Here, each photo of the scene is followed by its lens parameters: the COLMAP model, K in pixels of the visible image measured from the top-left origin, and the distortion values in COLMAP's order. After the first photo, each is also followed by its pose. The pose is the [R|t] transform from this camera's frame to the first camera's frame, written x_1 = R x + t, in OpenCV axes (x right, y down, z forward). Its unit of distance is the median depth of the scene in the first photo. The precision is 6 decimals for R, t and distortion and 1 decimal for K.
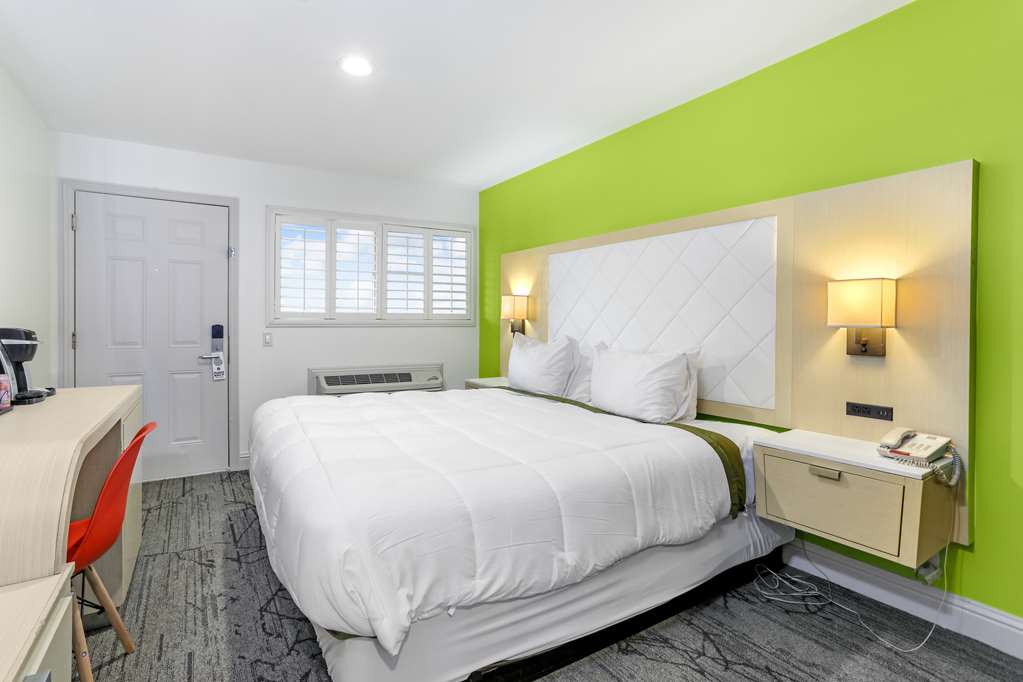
lens RADIAL K [[500.2, 0, 493.2], [0, 500.2, 325.0], [0, 0, 1]] dist [-0.038261, 0.025759]
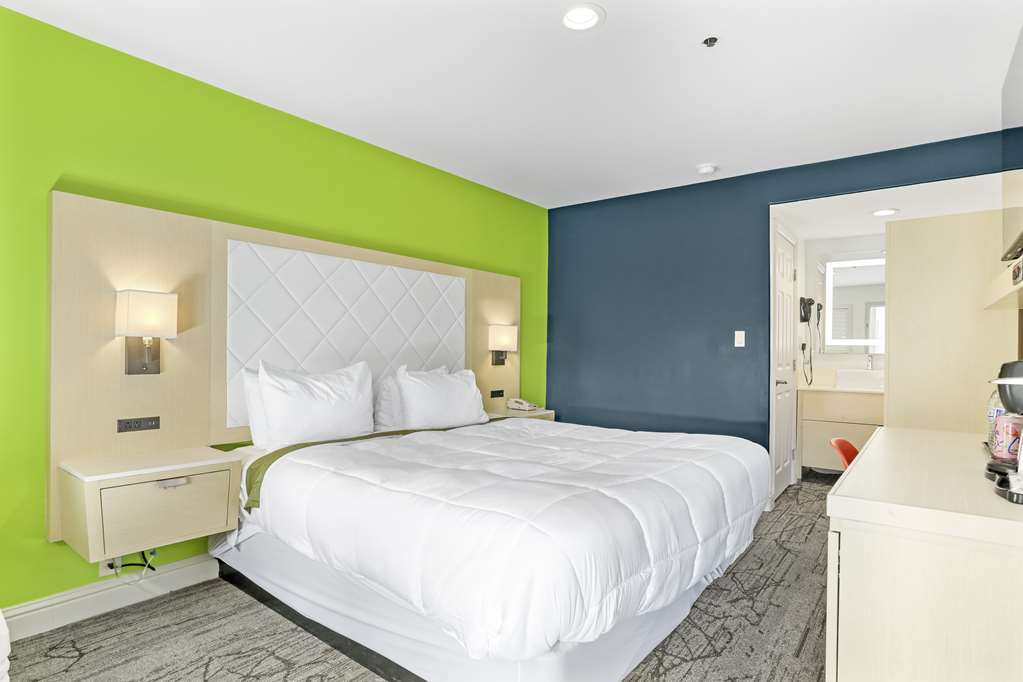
lens RADIAL K [[553.2, 0, 486.9], [0, 553.2, 343.9], [0, 0, 1]] dist [-0.009782, 0.000623]
pose [[-0.342639, -0.022709, 0.939193, -0.744856], [-0.011842, 0.999733, 0.019852, -0.028044], [-0.939393, -0.004320, -0.342816, 1.018954]]
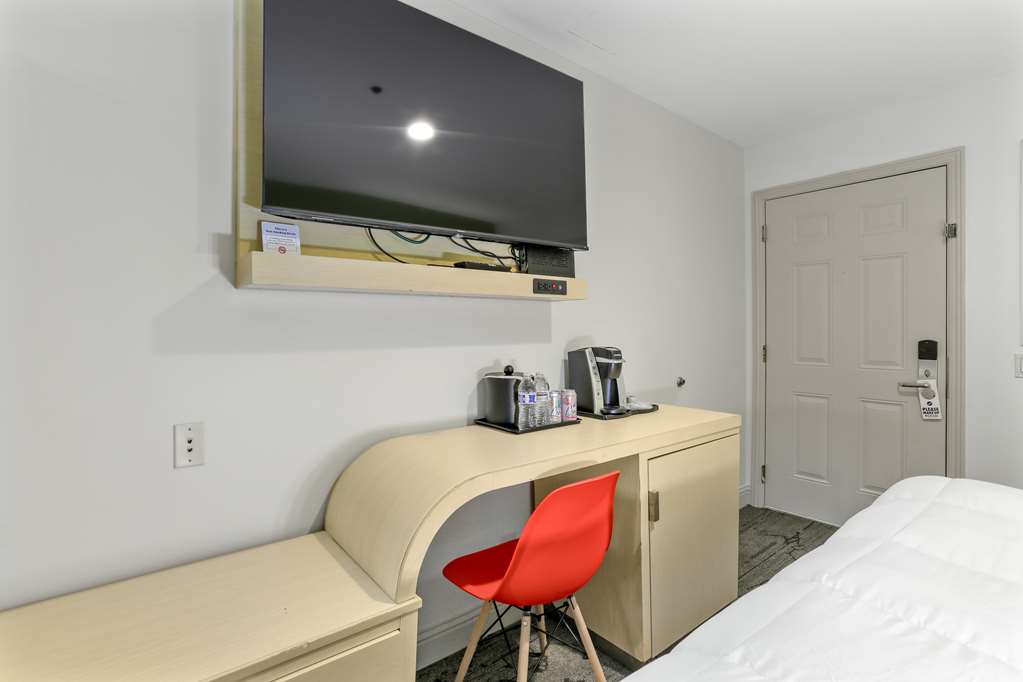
lens RADIAL K [[500.2, 0, 493.2], [0, 500.2, 325.0], [0, 0, 1]] dist [-0.038261, 0.025759]
pose [[0.135568, -0.007086, -0.990743, 0.053849], [0.001725, 0.999975, -0.006916, -0.019815], [0.990767, -0.000771, 0.135576, 0.330520]]
